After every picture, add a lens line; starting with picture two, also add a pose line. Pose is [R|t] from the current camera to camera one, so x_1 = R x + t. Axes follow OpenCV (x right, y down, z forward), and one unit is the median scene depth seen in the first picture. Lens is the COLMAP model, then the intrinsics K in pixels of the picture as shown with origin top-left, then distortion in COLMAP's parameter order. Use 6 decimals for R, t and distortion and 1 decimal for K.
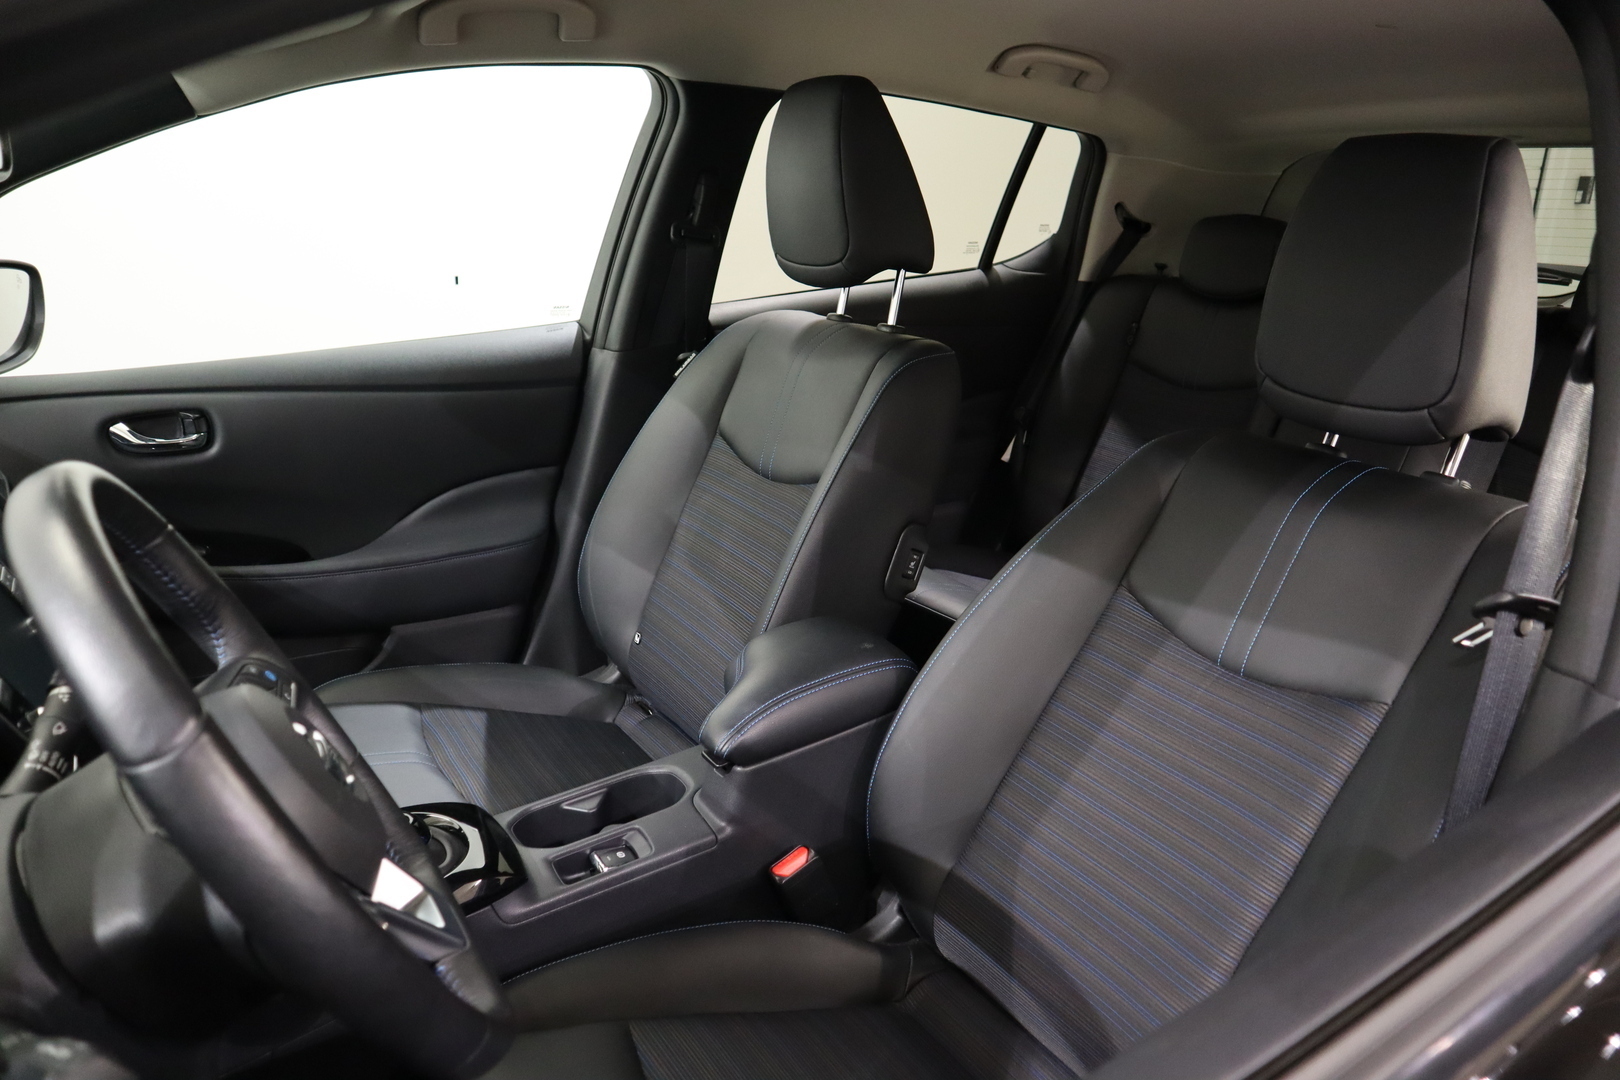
lens RADIAL K [[1085.9, 0, 814.0], [0, 1085.9, 518.2], [0, 0, 1]] dist [-0.113182, 0.068663]
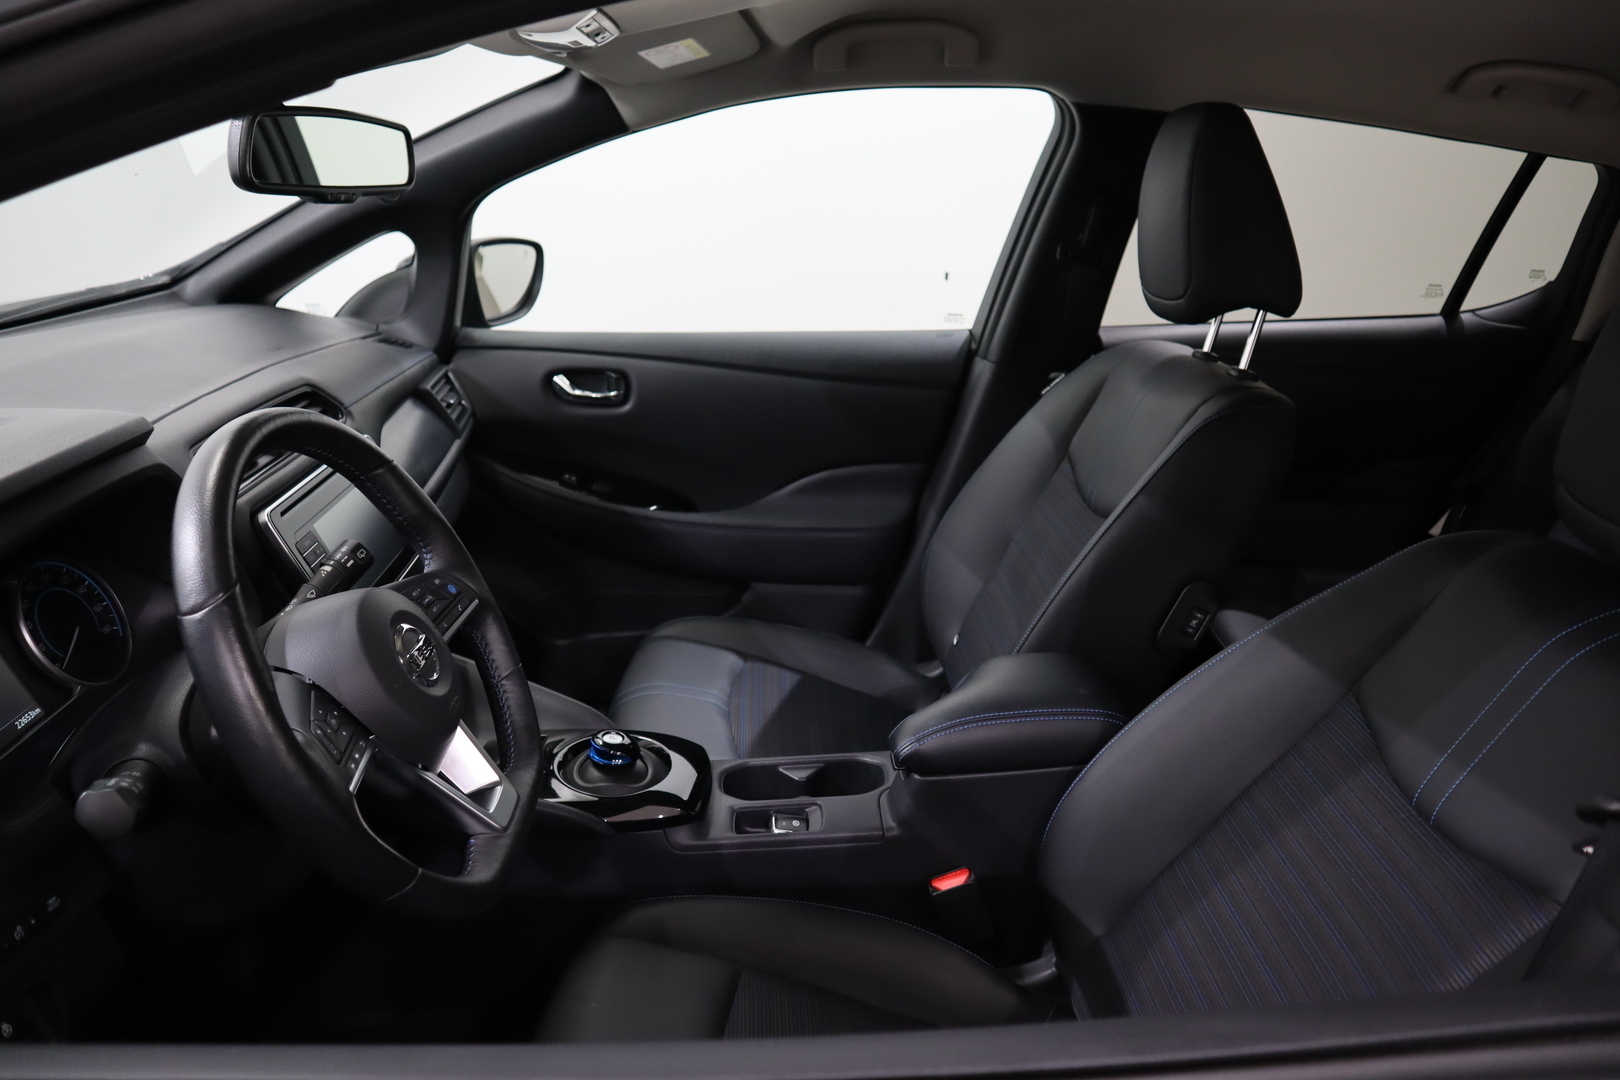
lens RADIAL K [[1085.9, 0, 814.0], [0, 1085.9, 518.2], [0, 0, 1]] dist [-0.113182, 0.068663]
pose [[0.872320, 0.169534, -0.458603, 0.189052], [-0.168988, 0.984698, 0.042582, -0.027091], [0.458804, 0.040353, 0.887621, 0.015753]]
